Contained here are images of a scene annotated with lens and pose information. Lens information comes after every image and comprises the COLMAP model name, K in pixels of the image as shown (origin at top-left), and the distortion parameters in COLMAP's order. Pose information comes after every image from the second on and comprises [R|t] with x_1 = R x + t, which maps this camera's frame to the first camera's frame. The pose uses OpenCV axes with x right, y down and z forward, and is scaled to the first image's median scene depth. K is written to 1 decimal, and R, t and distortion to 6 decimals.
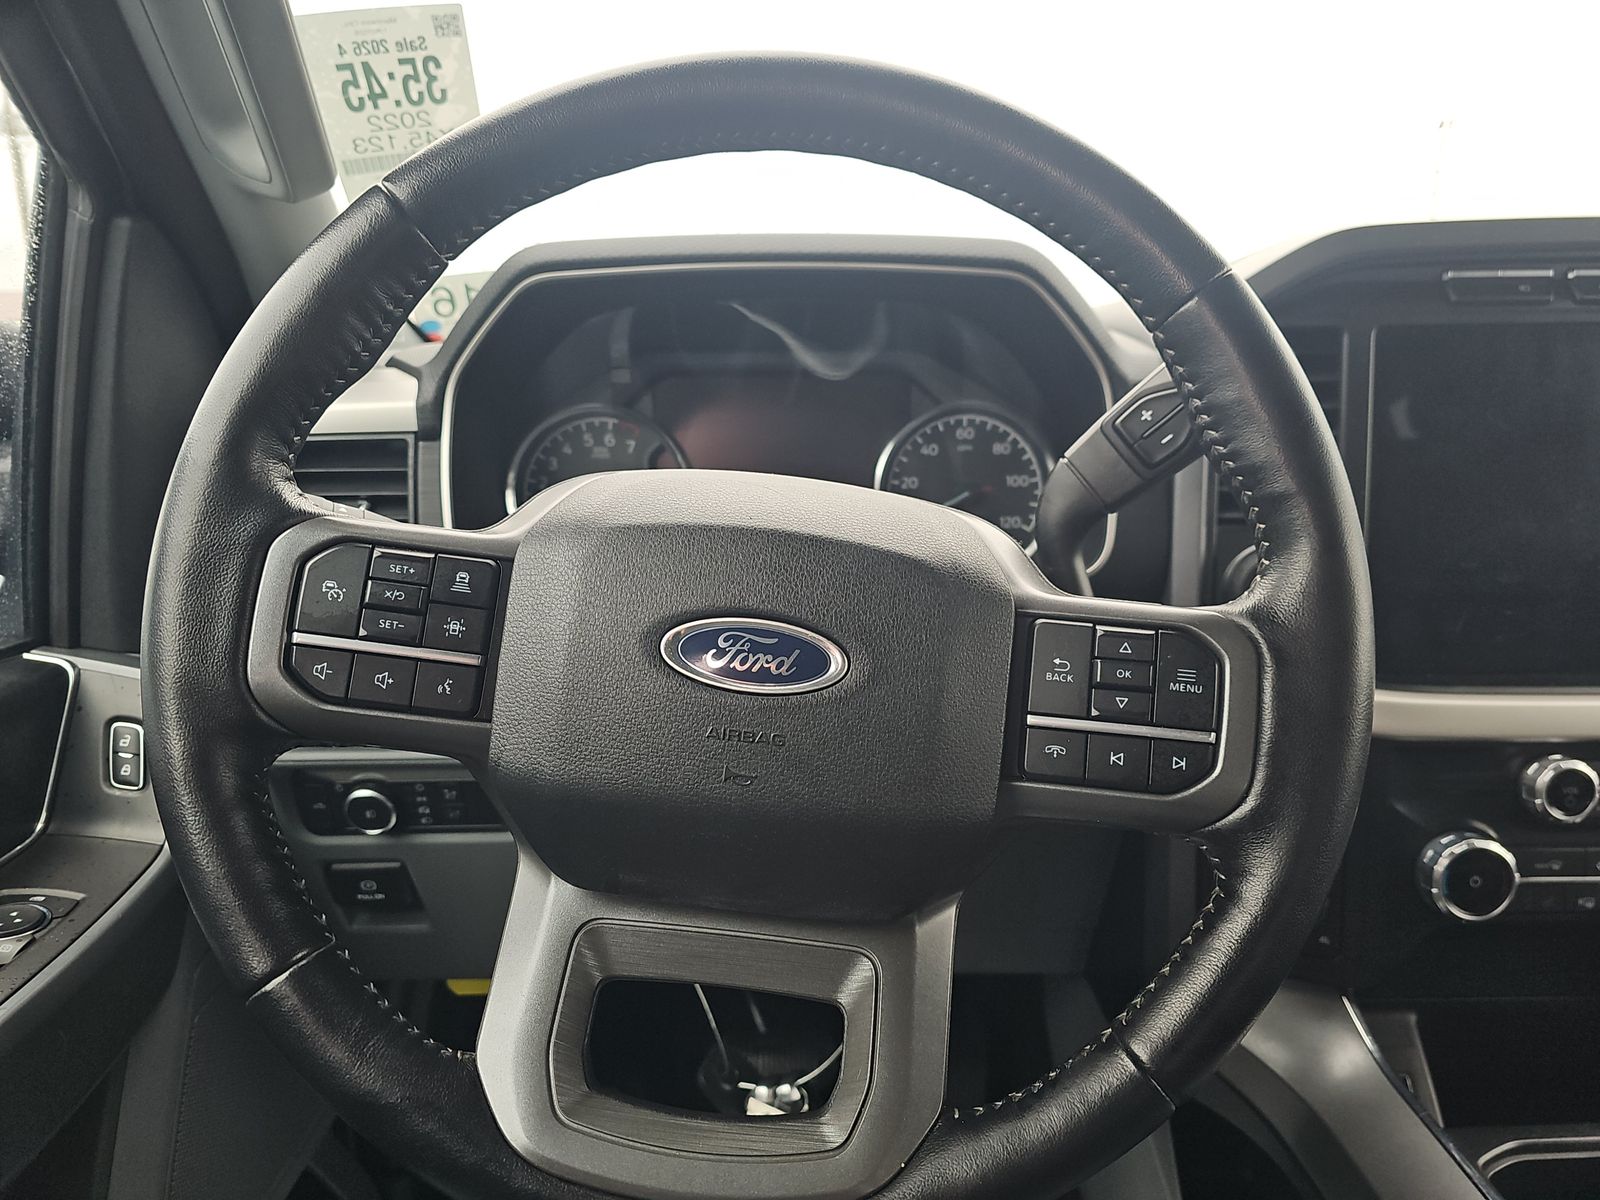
lens RADIAL K [[1039.9, 0, 821.5], [0, 1039.9, 599.2], [0, 0, 1]] dist [0.004762, -0.016209]
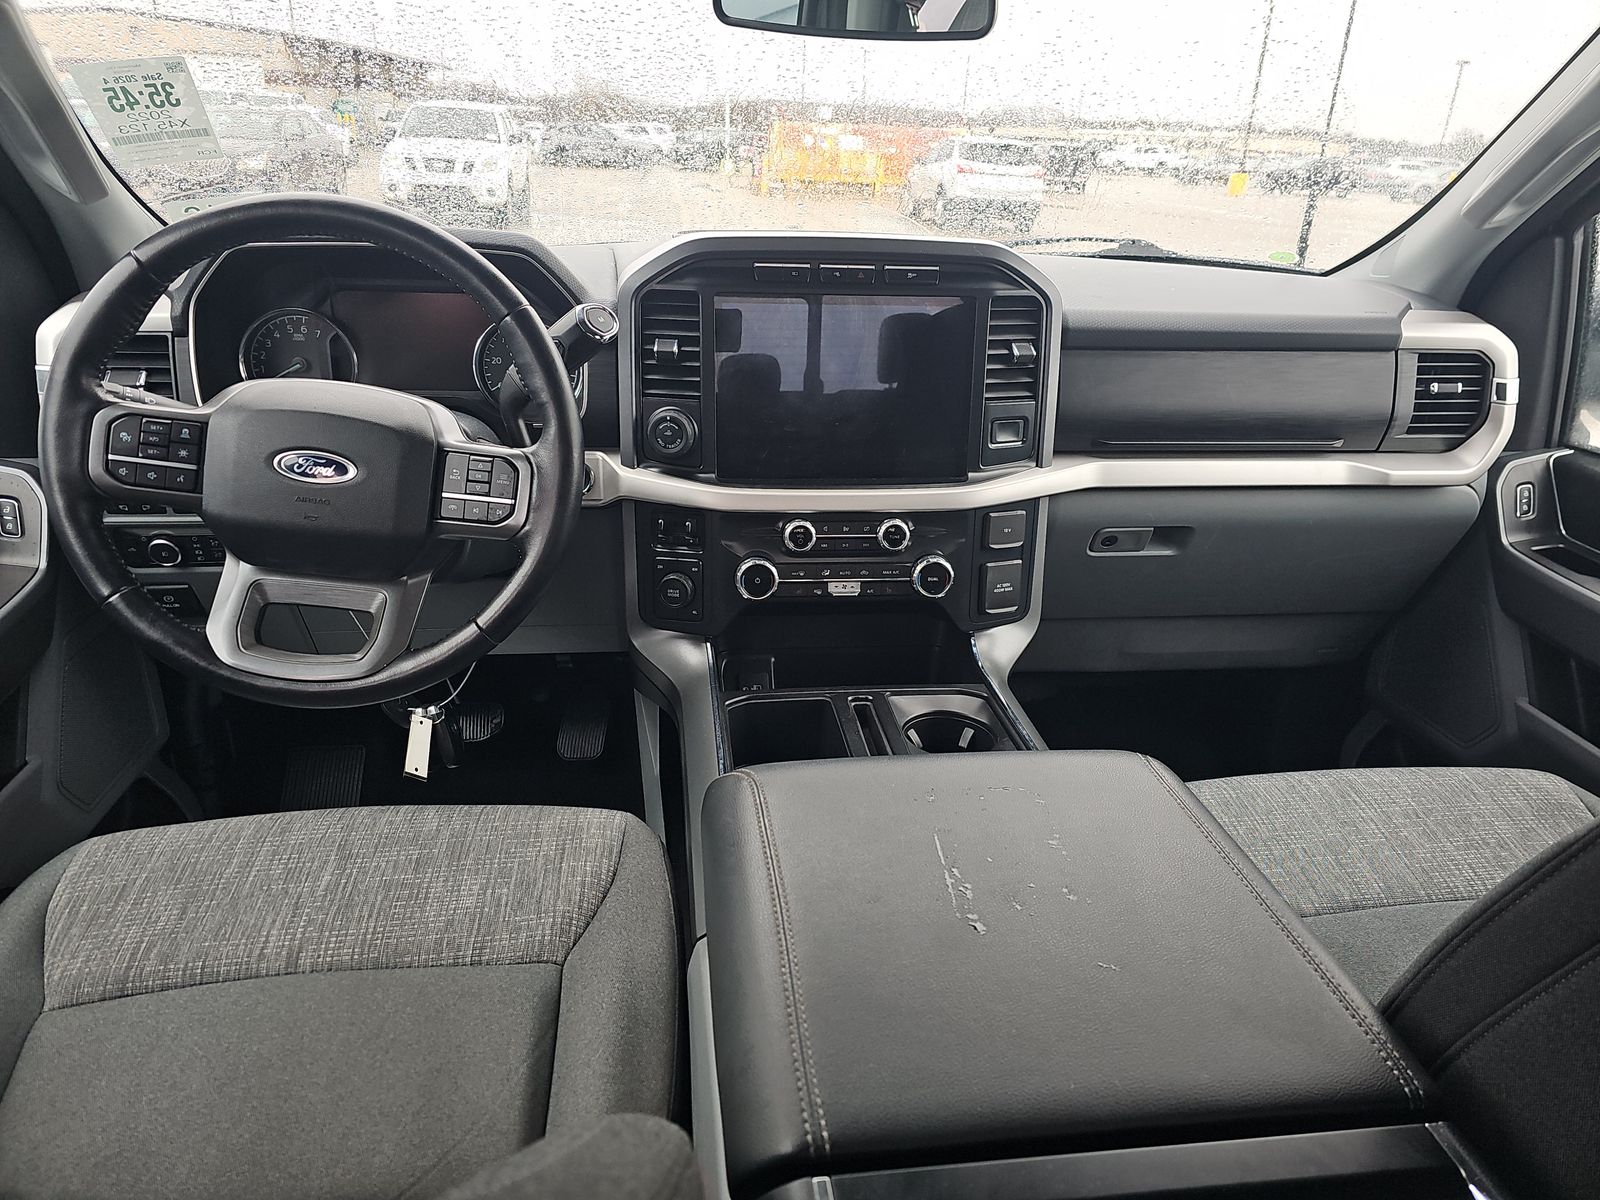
lens RADIAL K [[1009.0, 0, 801.4], [0, 1009.0, 569.9], [0, 0, 1]] dist [0.023326, -0.027796]
pose [[0.991418, -0.002585, 0.130702, 0.675559], [-0.019121, 0.986185, 0.164543, -0.107583], [-0.129322, -0.165630, 0.977672, -1.348014]]
